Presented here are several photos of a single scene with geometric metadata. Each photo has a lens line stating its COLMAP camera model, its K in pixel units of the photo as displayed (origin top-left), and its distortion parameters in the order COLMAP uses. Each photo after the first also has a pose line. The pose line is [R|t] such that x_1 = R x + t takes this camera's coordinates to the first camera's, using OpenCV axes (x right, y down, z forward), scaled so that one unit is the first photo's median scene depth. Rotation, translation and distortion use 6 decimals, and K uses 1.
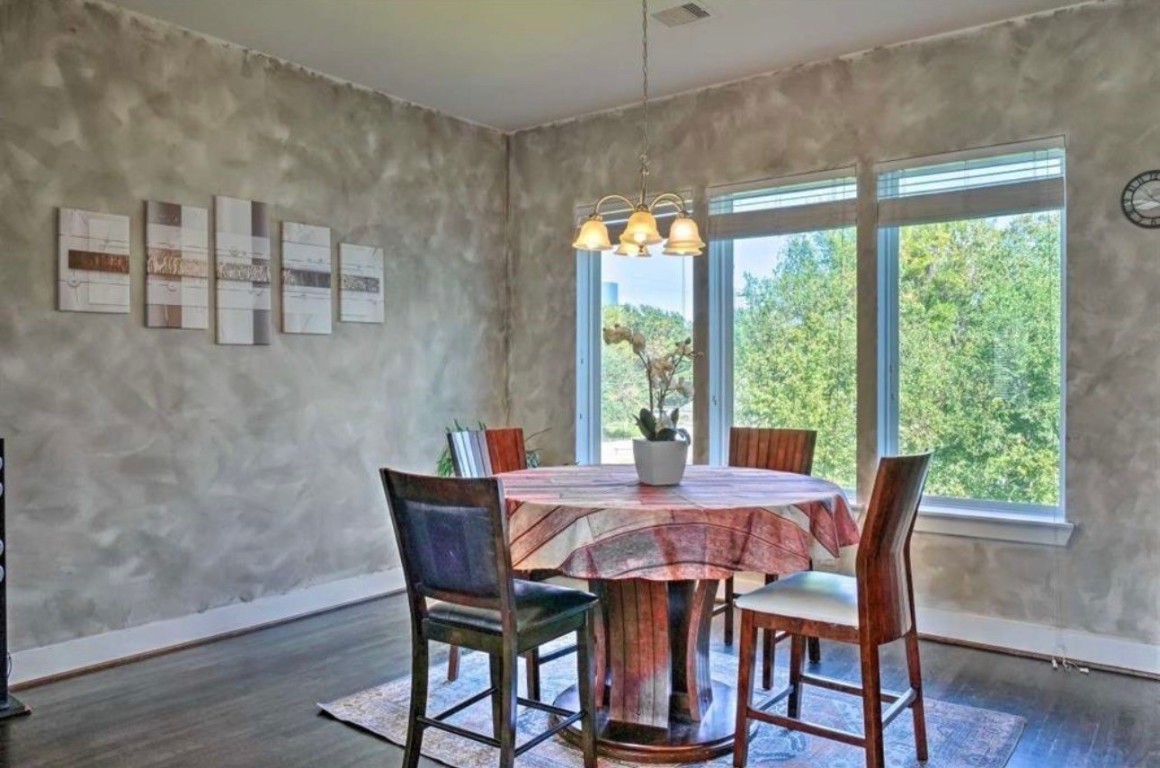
lens RADIAL K [[840.5, 0, 578.7], [0, 840.5, 380.5], [0, 0, 1]] dist [-0.055646, 0.017041]
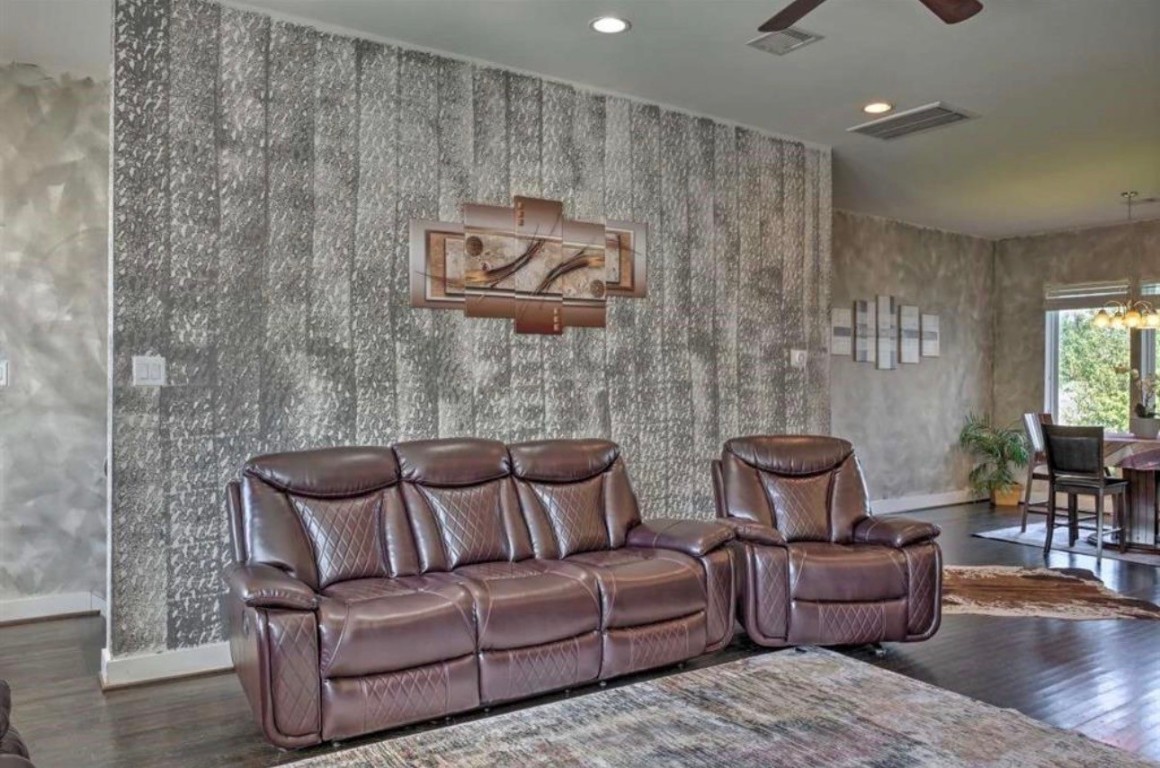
lens RADIAL K [[840.5, 0, 578.7], [0, 840.5, 380.5], [0, 0, 1]] dist [-0.055646, 0.017041]
pose [[0.948036, 0.009994, -0.318006, -0.408457], [-0.012001, 0.999919, -0.004351, 0.000947], [0.317937, 0.007941, 0.948079, -0.980929]]
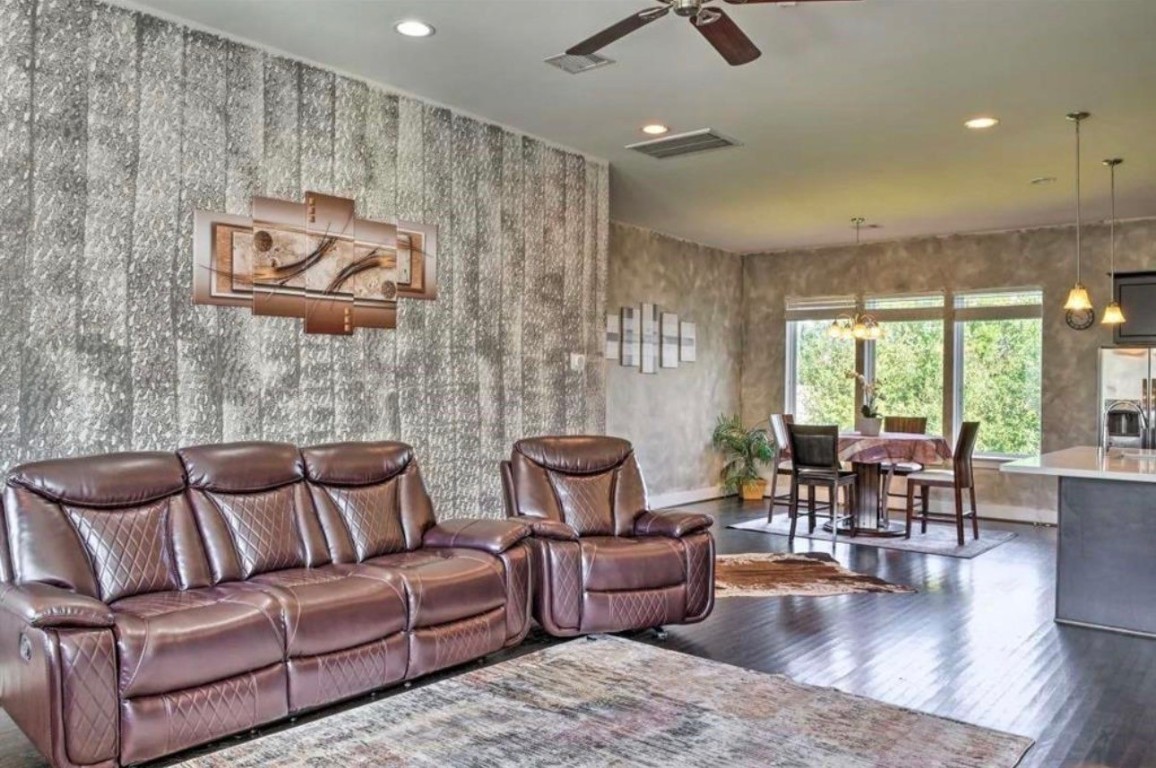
lens RADIAL K [[866.2, 0, 576.6], [0, 866.2, 376.9], [0, 0, 1]] dist [-0.048121, 0.005495]
pose [[0.999282, 0.015191, -0.034696, -0.447185], [-0.015725, 0.999761, -0.015179, 0.001863], [0.034457, 0.015714, 0.999283, -1.033471]]
